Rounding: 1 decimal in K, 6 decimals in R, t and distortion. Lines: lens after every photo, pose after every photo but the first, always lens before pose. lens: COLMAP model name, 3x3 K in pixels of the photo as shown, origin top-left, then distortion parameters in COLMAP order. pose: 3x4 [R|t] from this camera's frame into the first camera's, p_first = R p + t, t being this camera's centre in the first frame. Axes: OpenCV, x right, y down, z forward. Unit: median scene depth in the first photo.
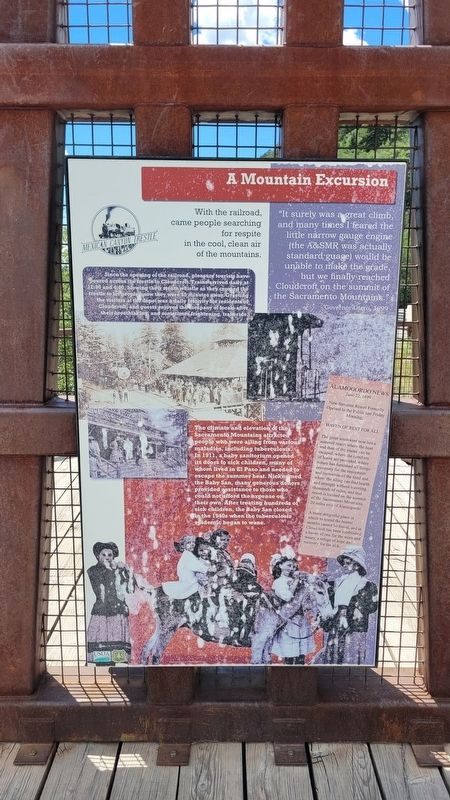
lens RADIAL K [[605.0, 0, 237.7], [0, 605.0, 399.6], [0, 0, 1]] dist [0.028215, -0.017893]
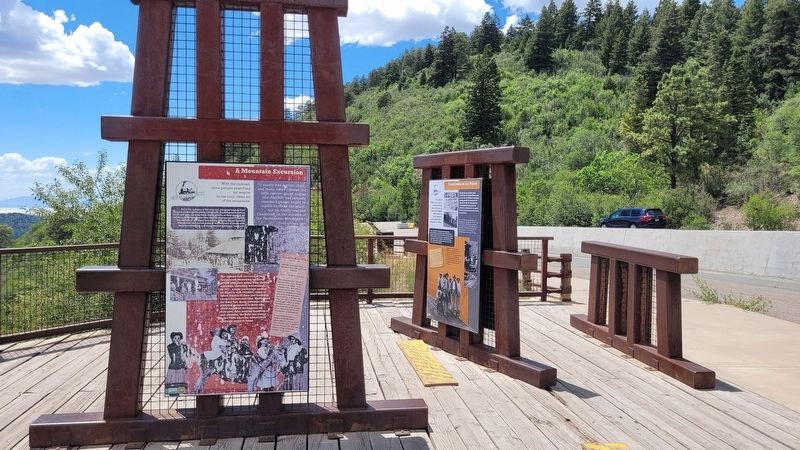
lens RADIAL K [[605.0, 0, 403.9], [0, 605.0, 220.3], [0, 0, 1]] dist [0.028215, -0.017893]
pose [[0.989998, -0.000950, 0.141076, 0.279761], [0.024151, 0.986357, -0.162836, 0.219900], [-0.138997, 0.164615, 0.976515, -1.296625]]
